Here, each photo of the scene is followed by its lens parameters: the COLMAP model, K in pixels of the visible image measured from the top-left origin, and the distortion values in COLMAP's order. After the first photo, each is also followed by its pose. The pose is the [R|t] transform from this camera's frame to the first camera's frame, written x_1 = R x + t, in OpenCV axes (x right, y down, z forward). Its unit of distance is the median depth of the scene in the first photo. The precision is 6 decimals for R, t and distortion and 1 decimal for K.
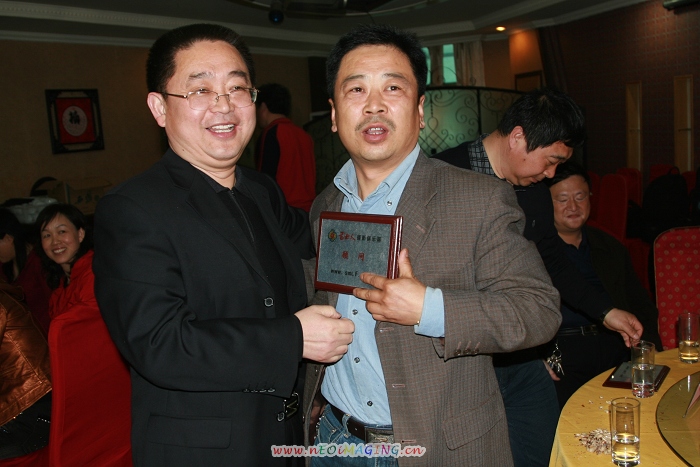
lens RADIAL K [[771.2, 0, 365.8], [0, 771.2, 234.3], [0, 0, 1]] dist [-0.106142, 0.033197]
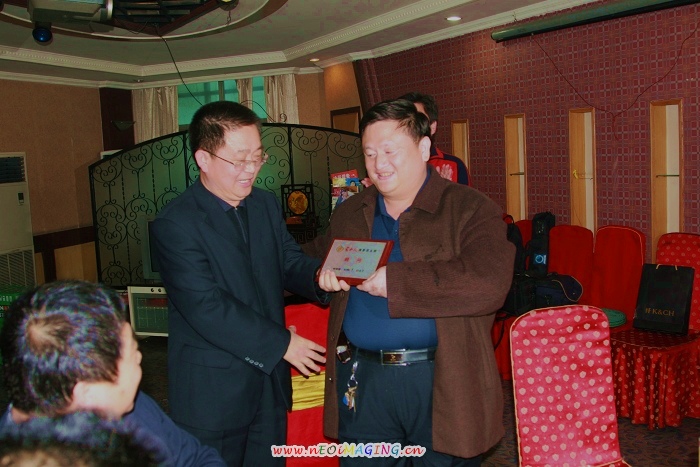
lens RADIAL K [[768.3, 0, 349.6], [0, 768.3, 224.3], [0, 0, 1]] dist [-0.150819, 0.121923]
pose [[0.977868, -0.006445, 0.209122, 0.029241], [0.018923, 0.998153, -0.057724, -0.024345], [-0.208364, 0.060403, 0.976184, 0.130287]]
